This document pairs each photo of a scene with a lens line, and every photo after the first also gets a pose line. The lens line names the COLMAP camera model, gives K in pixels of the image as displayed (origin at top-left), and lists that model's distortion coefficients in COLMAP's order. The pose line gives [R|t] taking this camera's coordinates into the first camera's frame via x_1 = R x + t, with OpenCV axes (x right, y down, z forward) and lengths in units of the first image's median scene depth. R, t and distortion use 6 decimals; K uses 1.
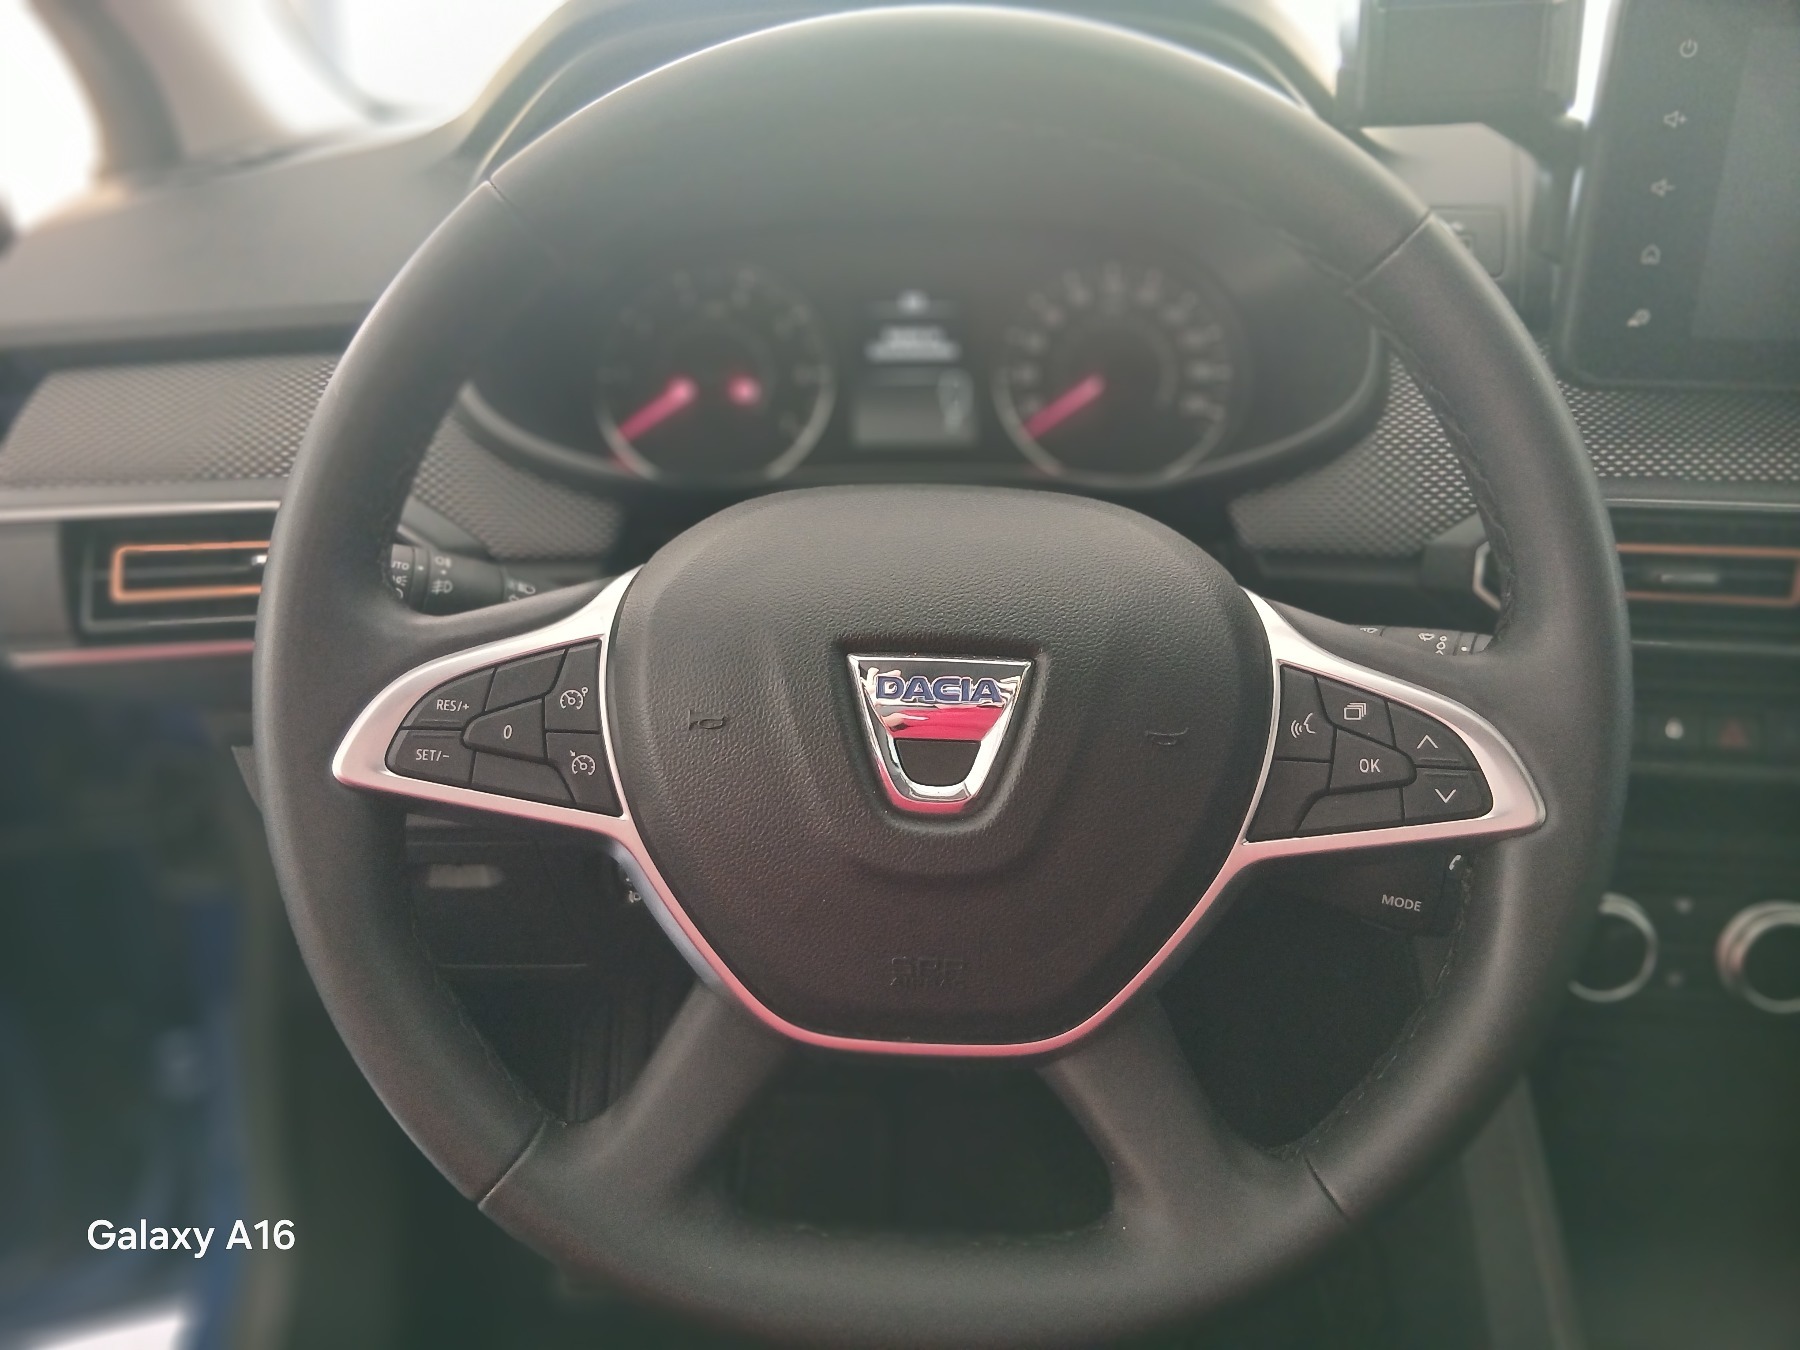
lens RADIAL K [[1320.4, 0, 900.0], [0, 1320.4, 675.0], [0, 0, 1]] dist [0.001419, -0.004441]
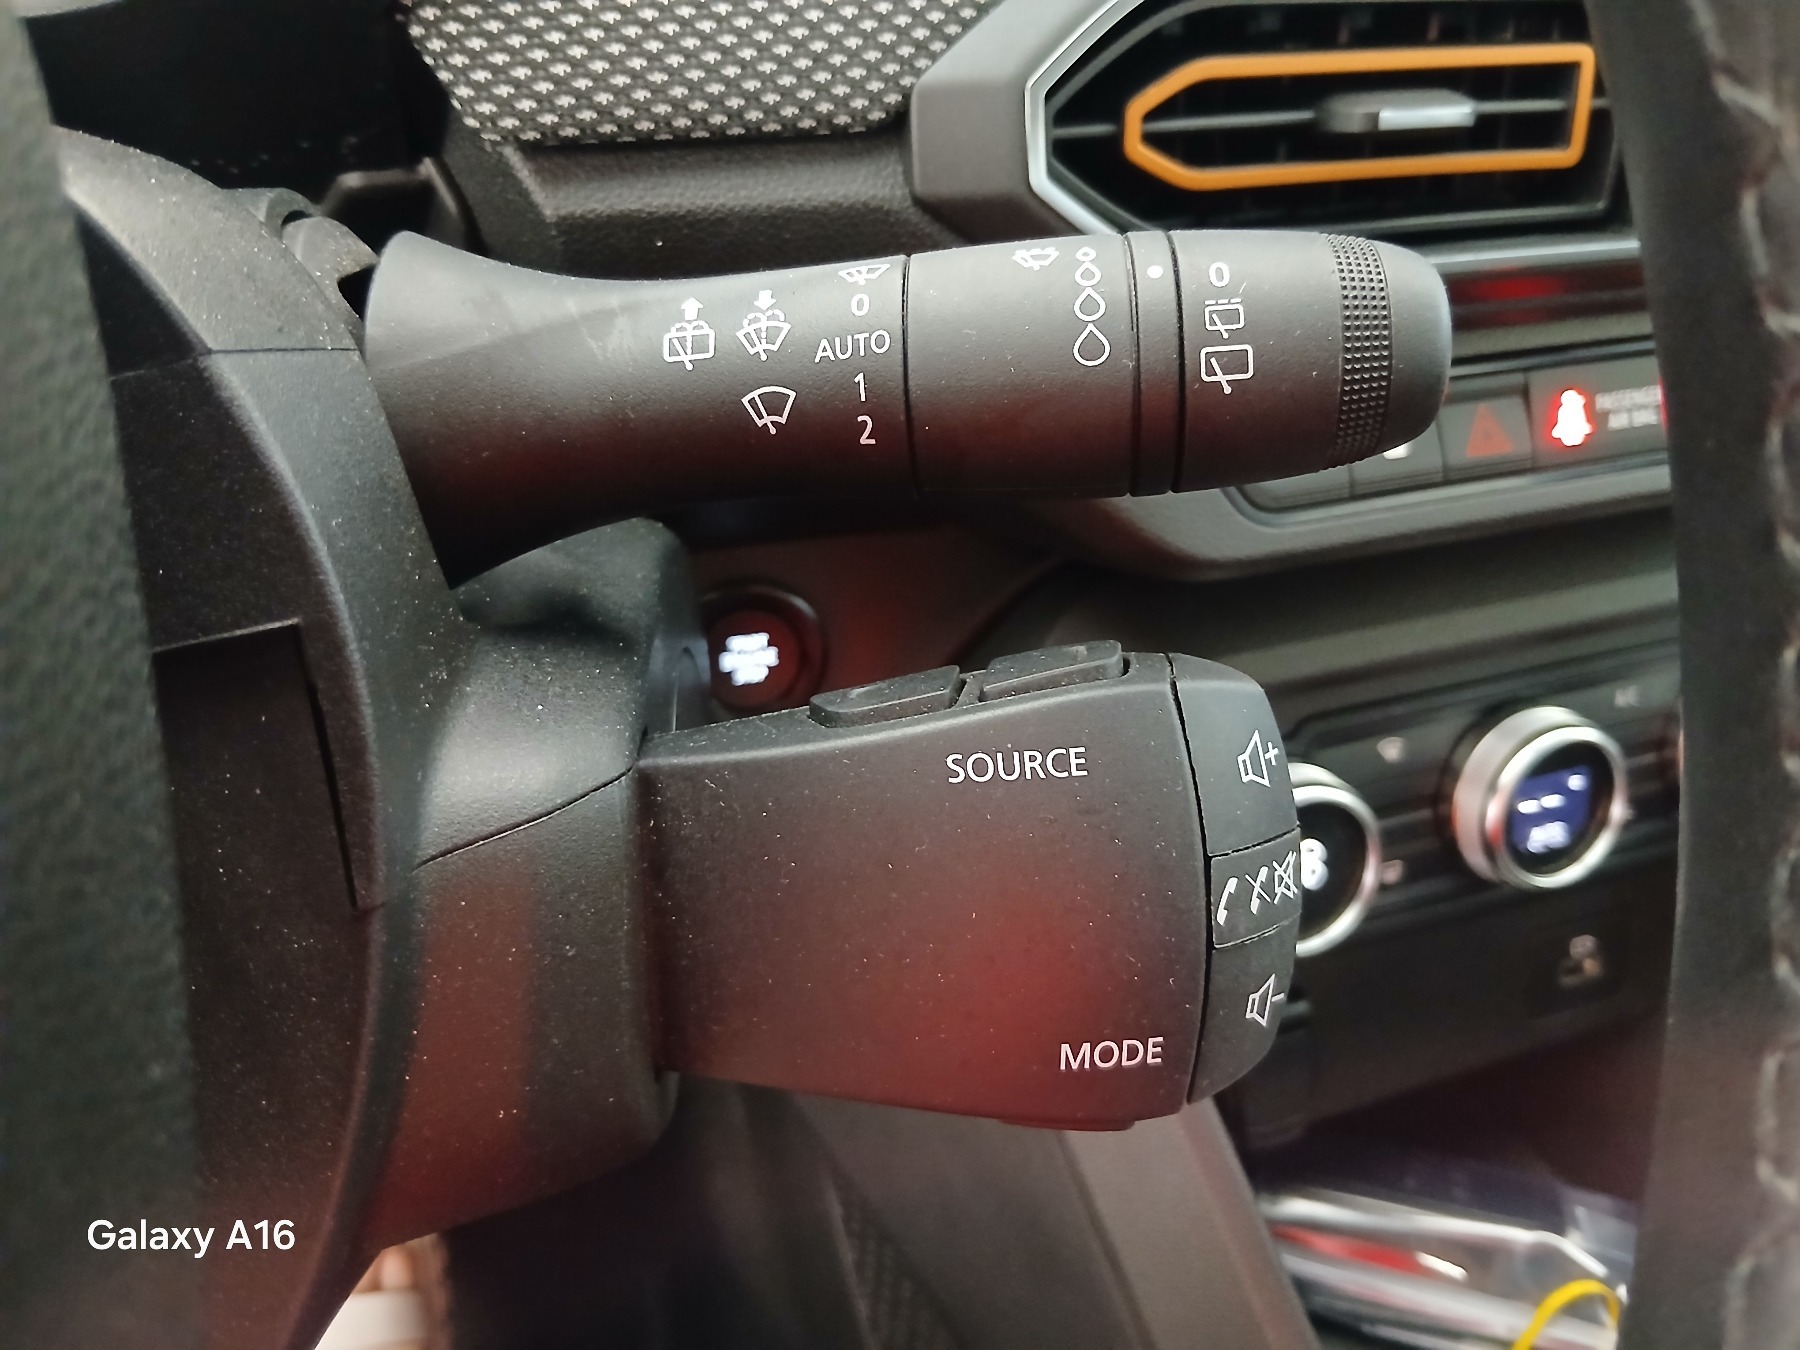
lens RADIAL K [[1374.7, 0, 909.6], [0, 1374.7, 678.5], [0, 0, 1]] dist [0.005319, -0.006240]
pose [[0.876932, -0.228234, 0.422964, 0.244796], [0.172877, 0.970940, 0.165499, 0.012921], [-0.448445, -0.072011, 0.890905, 0.848043]]
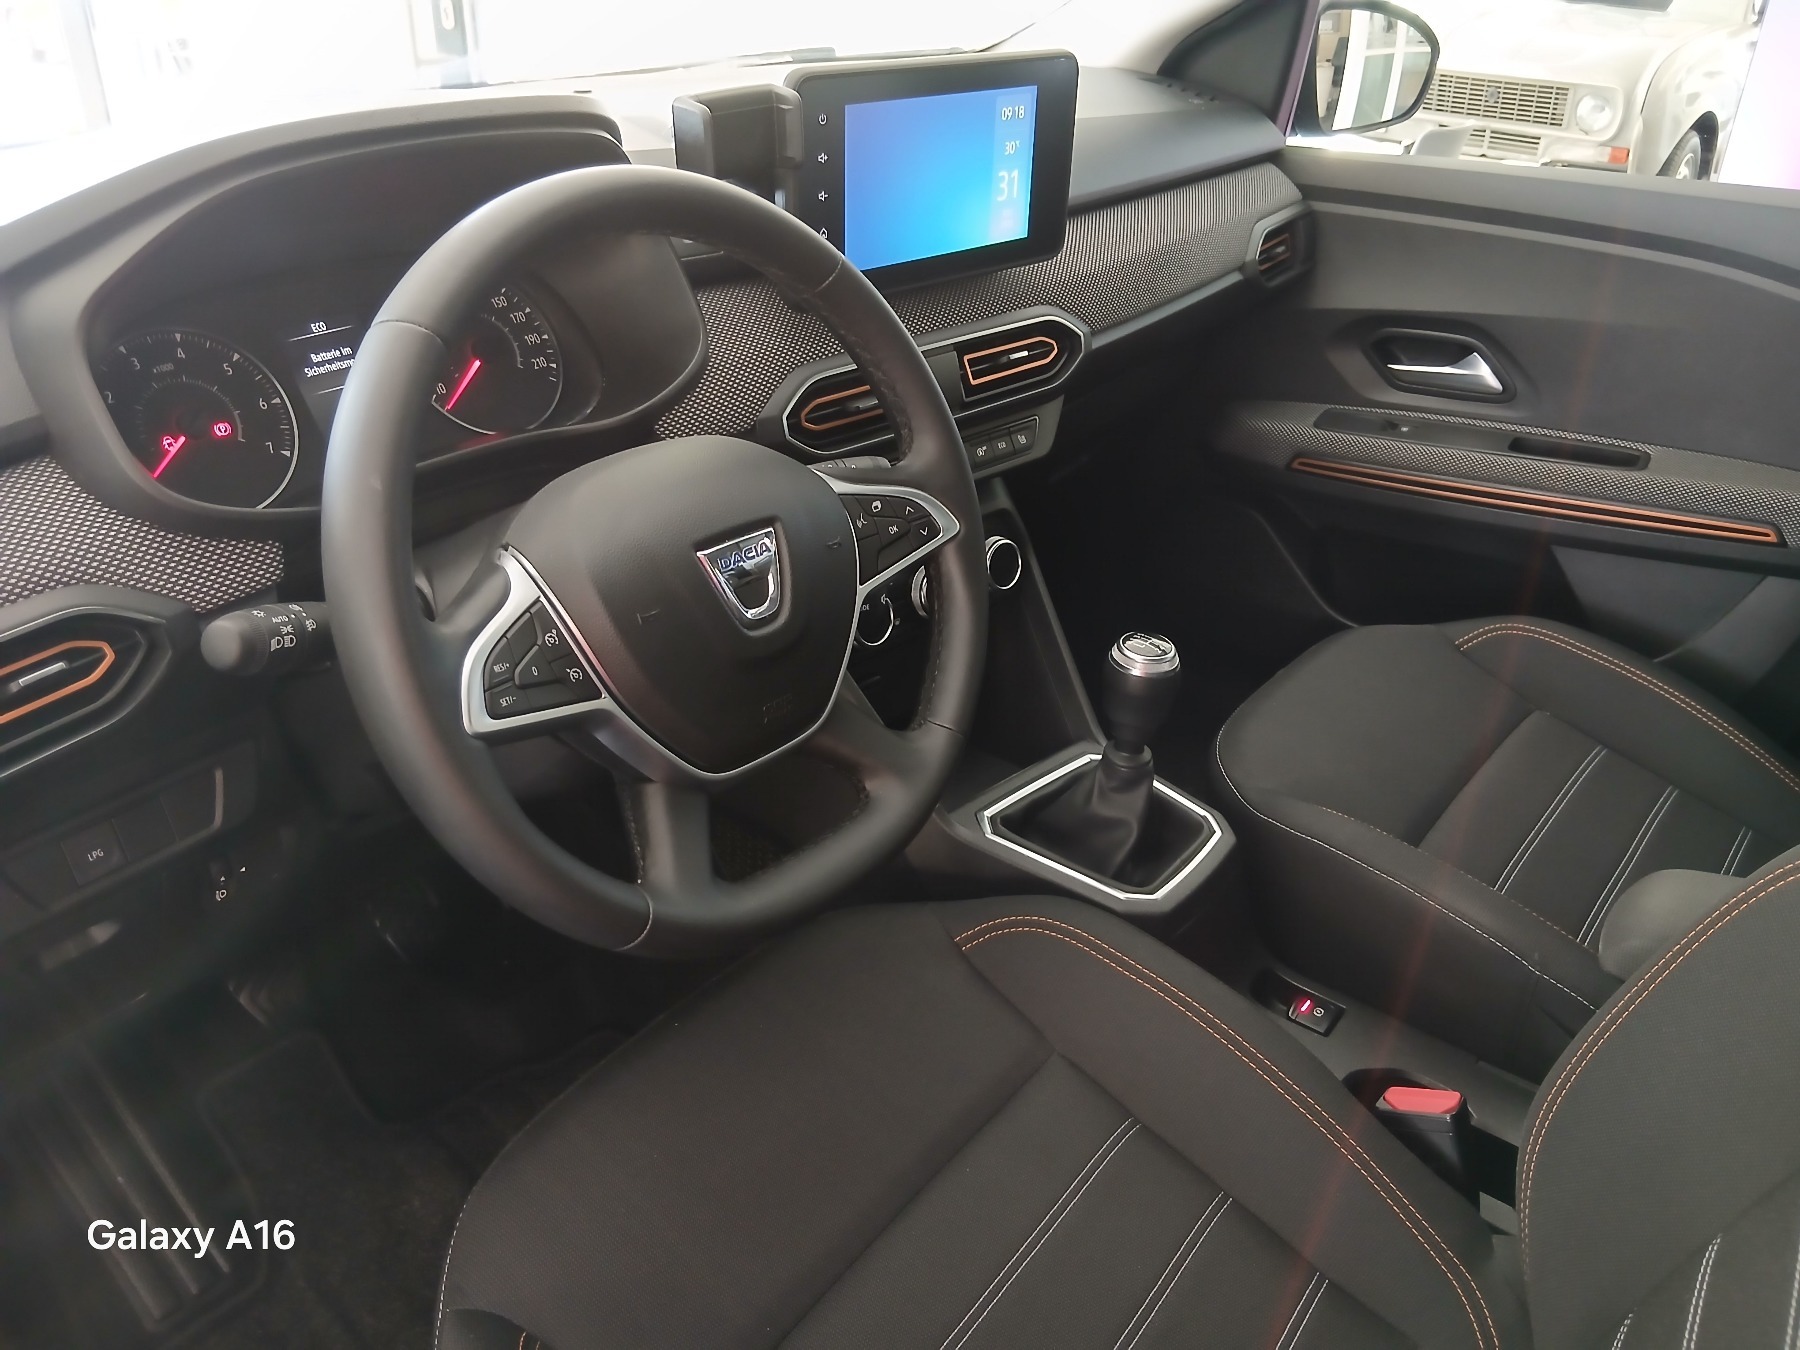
lens RADIAL K [[1374.7, 0, 909.6], [0, 1374.7, 678.5], [0, 0, 1]] dist [0.005319, -0.006240]
pose [[0.614025, -0.363674, 0.700510, -1.145282], [0.297960, 0.928657, 0.220944, -0.170620], [-0.730885, 0.073059, 0.678579, -0.402189]]
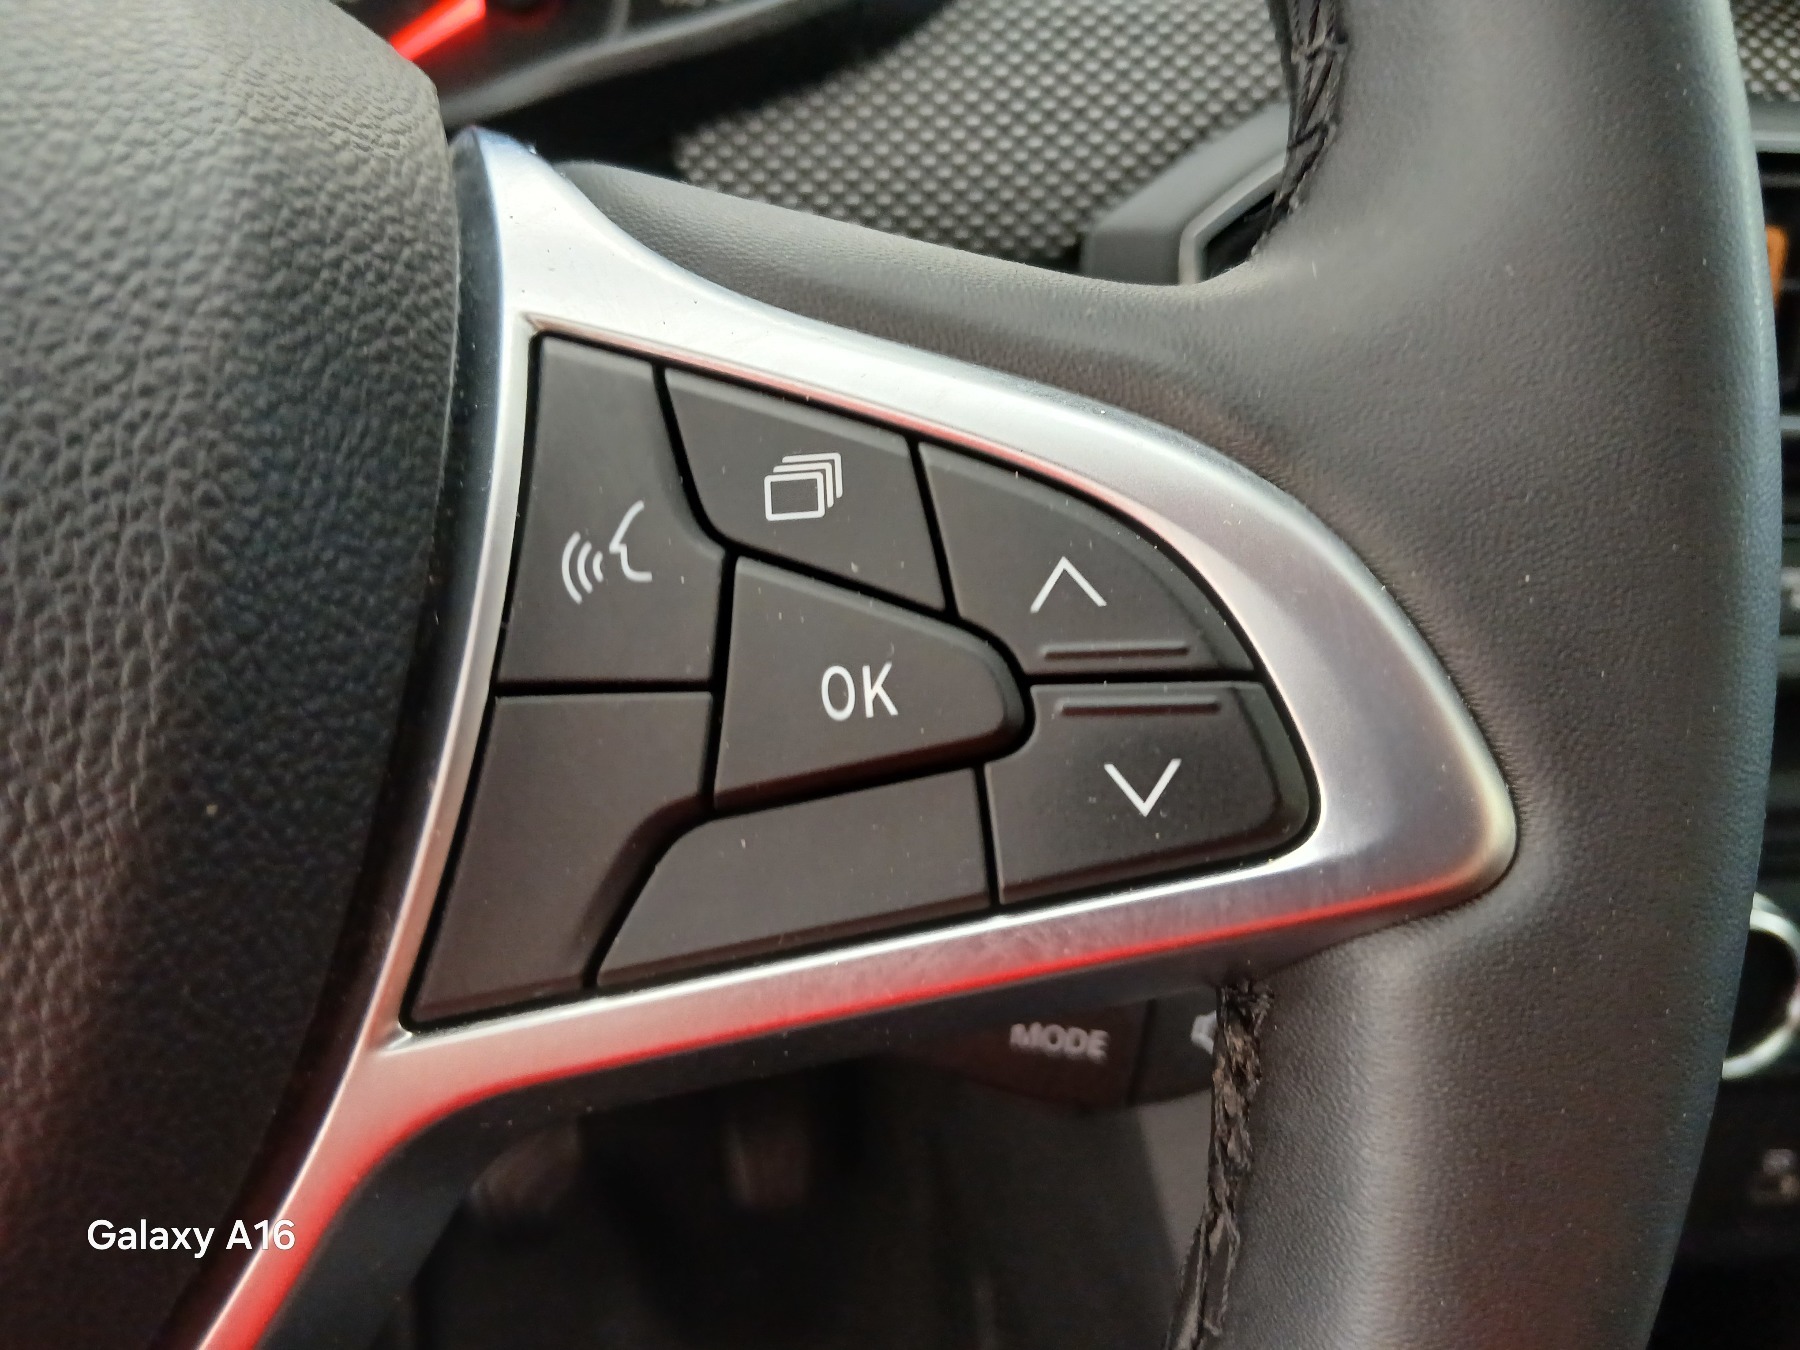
lens RADIAL K [[1374.7, 0, 909.6], [0, 1374.7, 678.5], [0, 0, 1]] dist [0.005319, -0.006240]
pose [[0.974030, -0.068250, 0.215890, 0.303902], [0.060922, 0.997324, 0.040426, 0.055391], [-0.218071, -0.026224, 0.975581, 0.729320]]
